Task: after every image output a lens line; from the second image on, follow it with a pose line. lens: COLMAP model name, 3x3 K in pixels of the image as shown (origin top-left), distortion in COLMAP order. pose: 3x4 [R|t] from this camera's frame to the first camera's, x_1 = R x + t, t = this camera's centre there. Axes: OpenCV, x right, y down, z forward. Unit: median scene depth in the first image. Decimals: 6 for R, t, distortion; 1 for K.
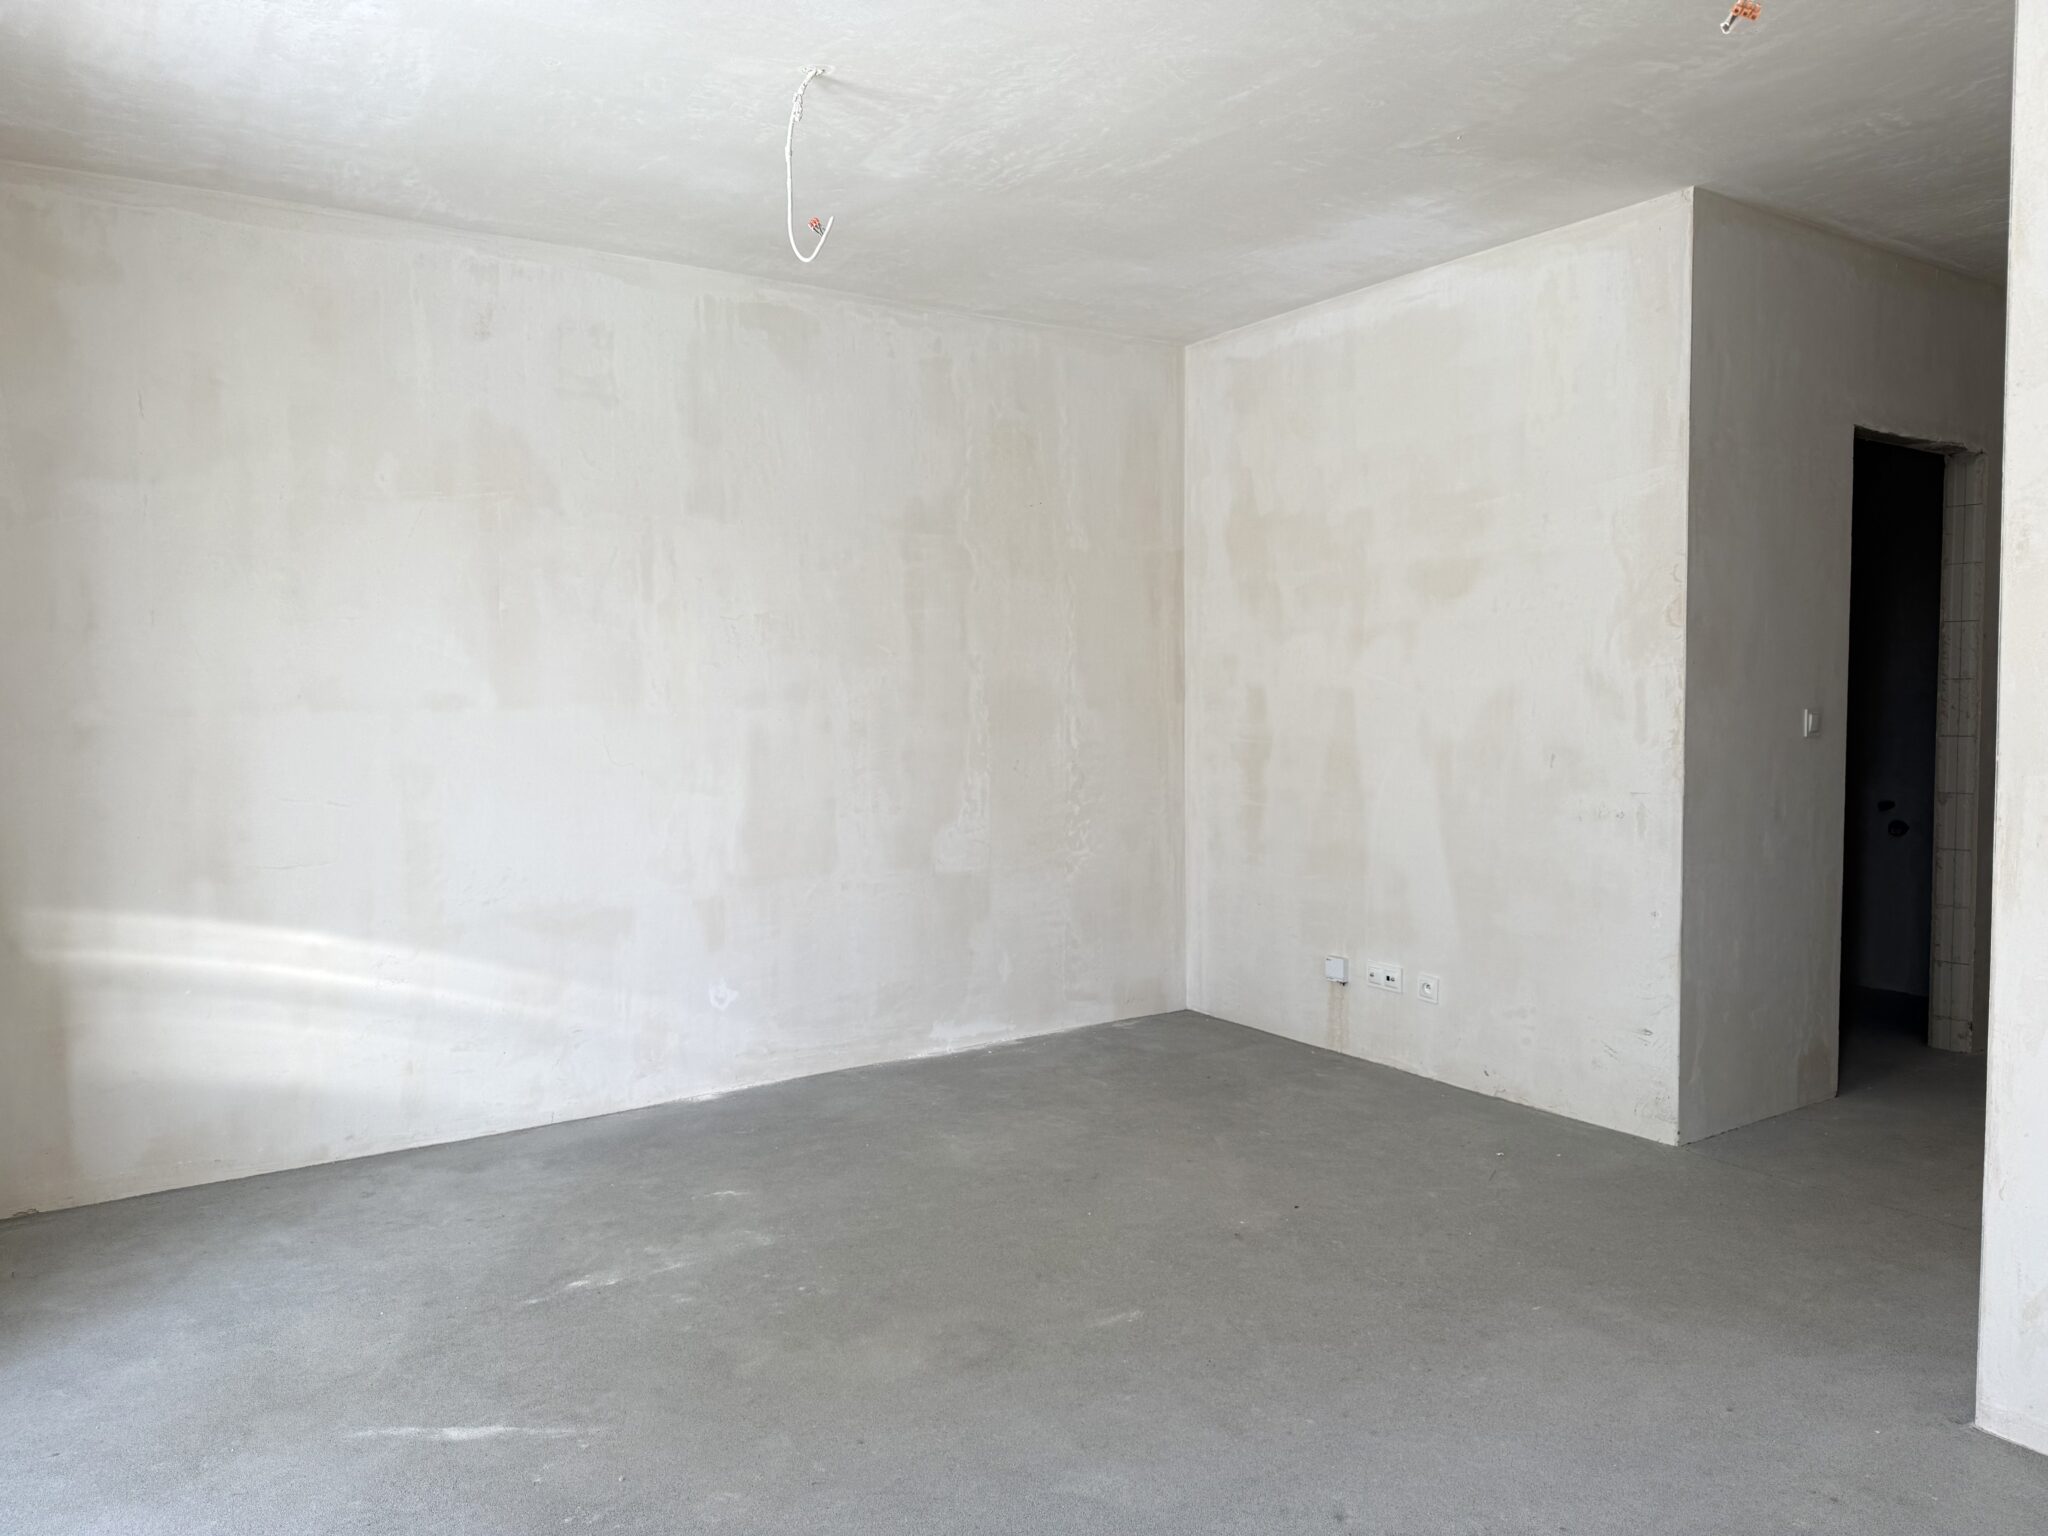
lens RADIAL K [[1433.5, 0, 1010.3], [0, 1433.5, 774.0], [0, 0, 1]] dist [0.064393, -0.075111]
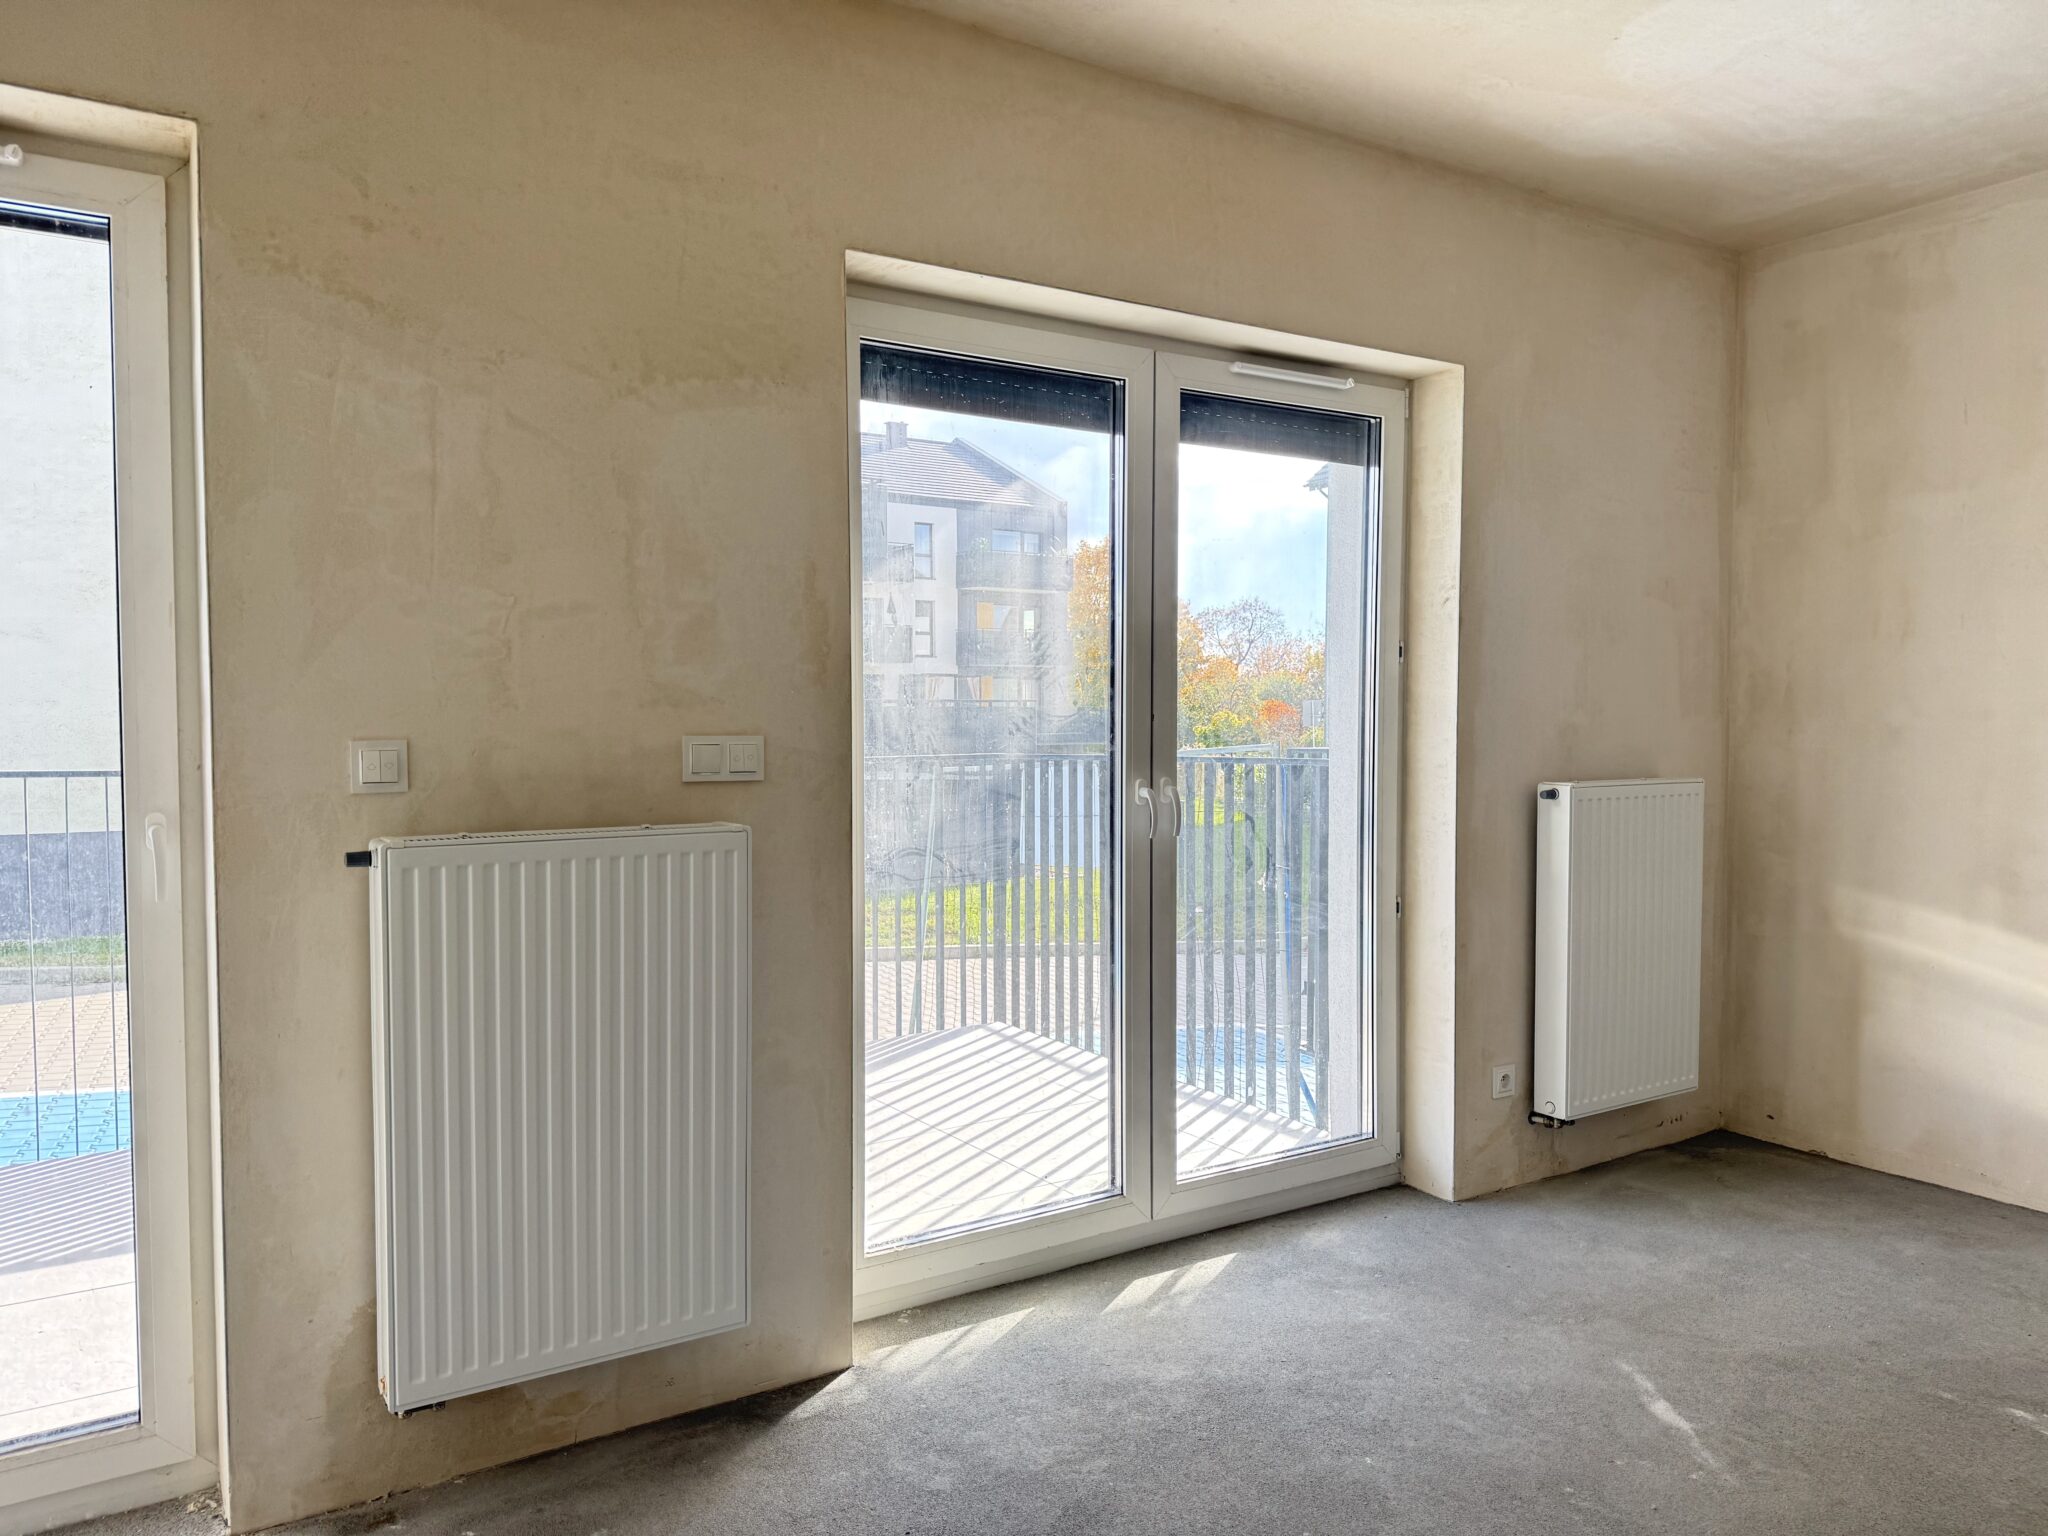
lens RADIAL K [[1433.5, 0, 1037.6], [0, 1433.5, 771.0], [0, 0, 1]] dist [0.064393, -0.075111]
pose [[-0.000948, 0.051820, -0.998656, 0.438676], [-0.059877, 0.996862, 0.051783, -0.017597], [0.998205, 0.059846, 0.002157, 0.367349]]
